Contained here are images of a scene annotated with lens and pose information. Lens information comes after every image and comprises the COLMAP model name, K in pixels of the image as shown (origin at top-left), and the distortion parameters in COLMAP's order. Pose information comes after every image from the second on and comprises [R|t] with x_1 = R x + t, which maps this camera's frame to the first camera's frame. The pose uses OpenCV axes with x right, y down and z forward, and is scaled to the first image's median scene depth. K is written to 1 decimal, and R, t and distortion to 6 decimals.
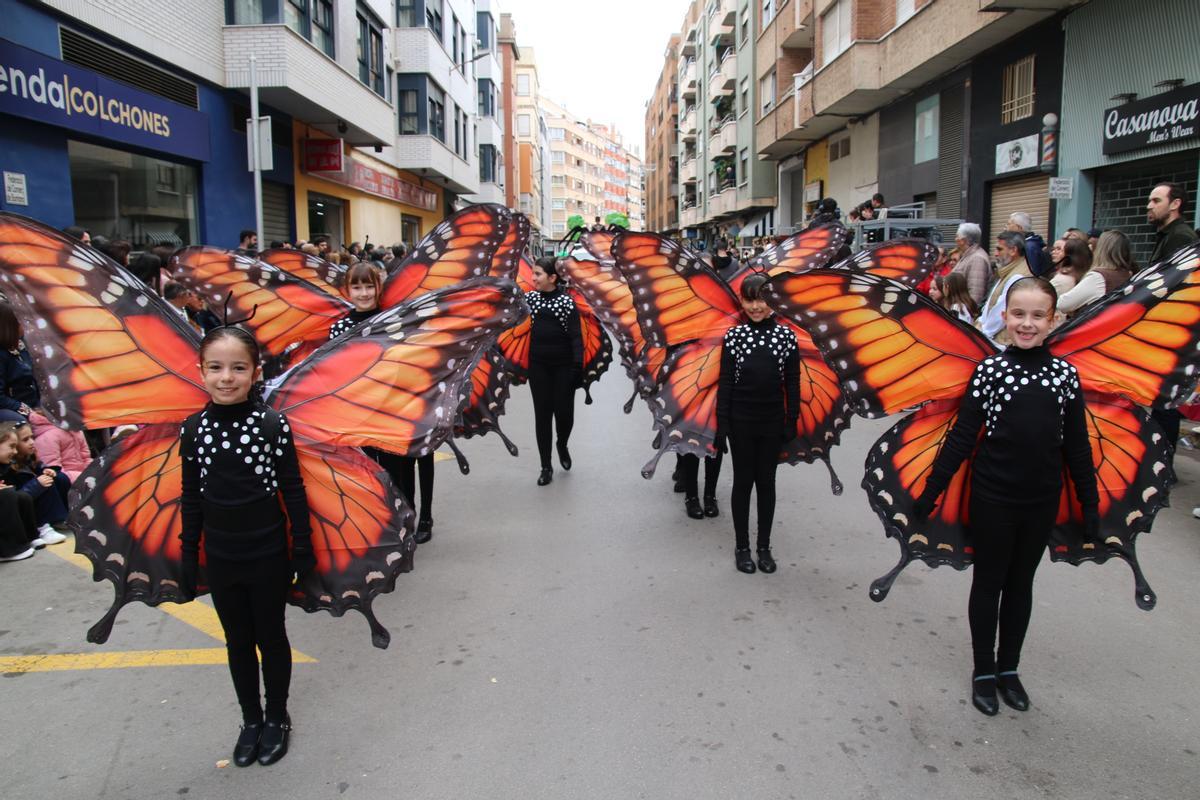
lens RADIAL K [[916.1, 0, 604.1], [0, 916.1, 405.8], [0, 0, 1]] dist [-0.142989, 0.113637]
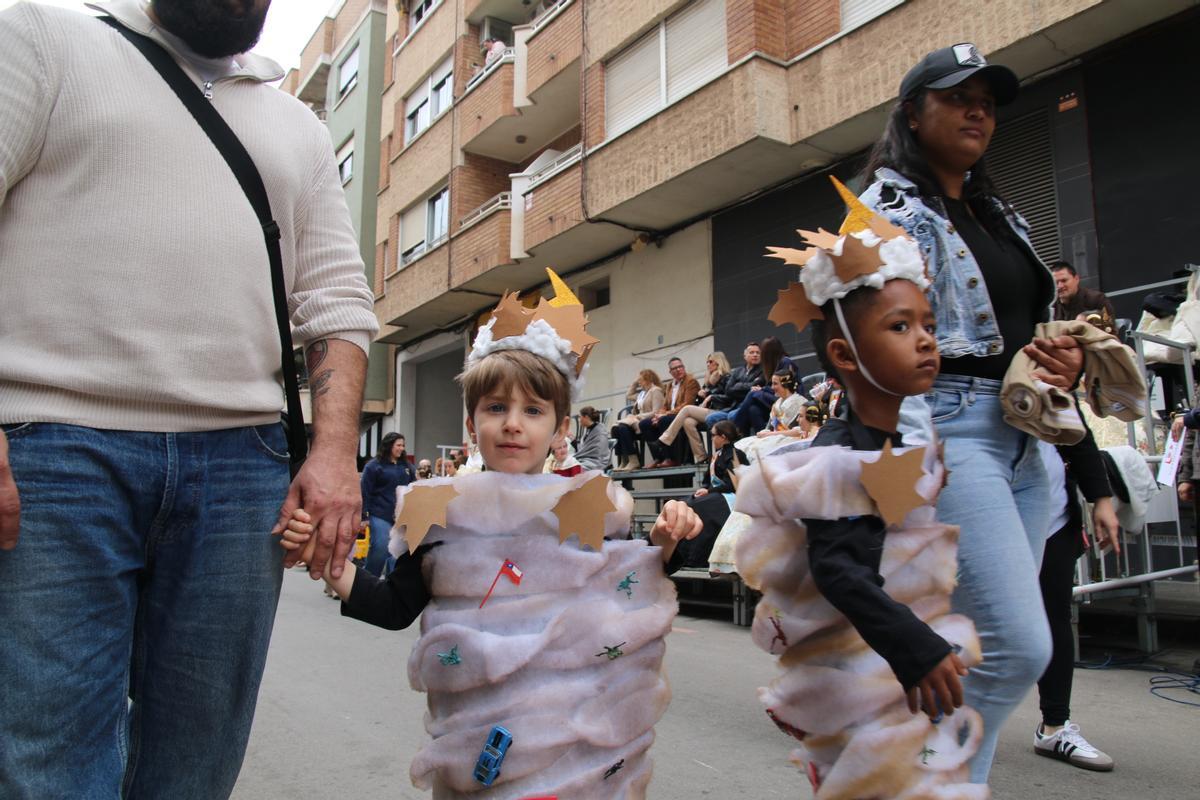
lens RADIAL K [[916.1, 0, 604.1], [0, 916.1, 405.8], [0, 0, 1]] dist [-0.142989, 0.113637]
pose [[0.840911, 0.075289, 0.535911, -0.040526], [0.077910, 0.963117, -0.257556, -0.039386], [-0.535537, 0.258334, 0.804030, 0.378550]]
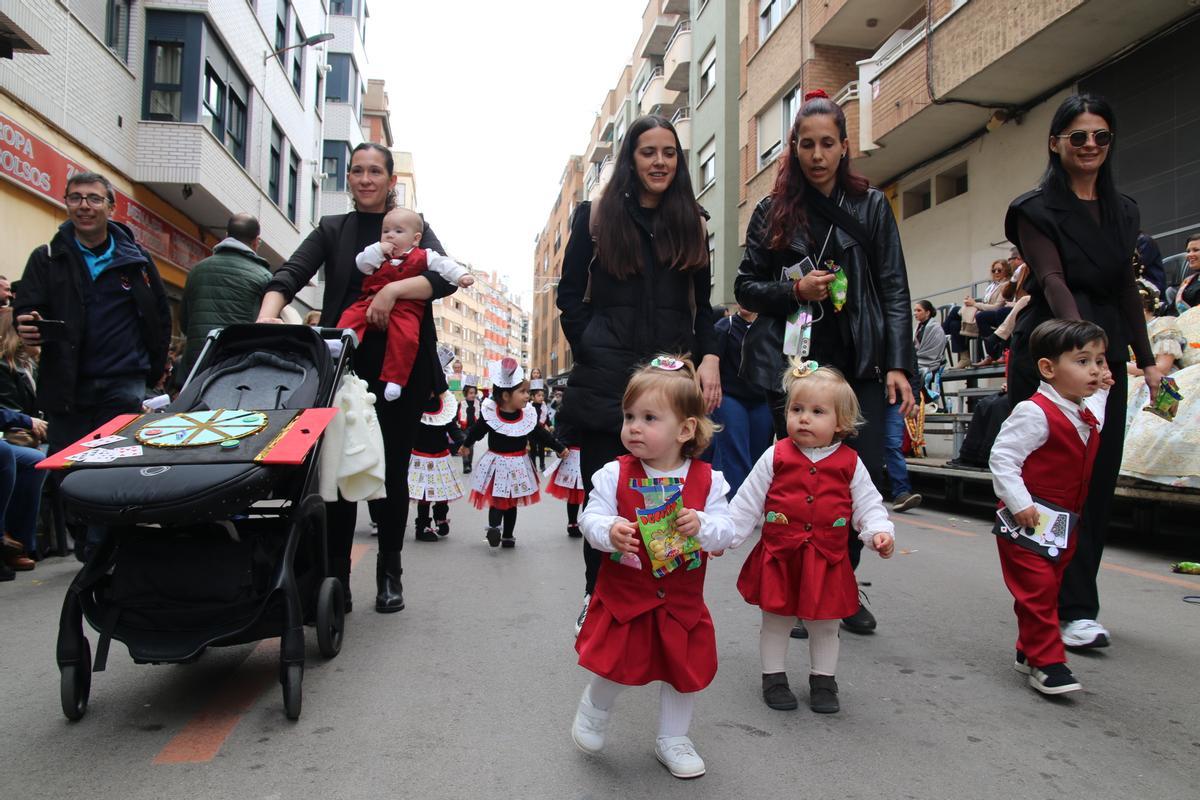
lens RADIAL K [[916.1, 0, 604.1], [0, 916.1, 405.8], [0, 0, 1]] dist [-0.142989, 0.113637]
pose [[0.990078, 0.029348, 0.137417, -0.018333], [-0.005138, 0.984854, -0.173311, -0.035559], [-0.140422, 0.170885, 0.975233, 0.368788]]
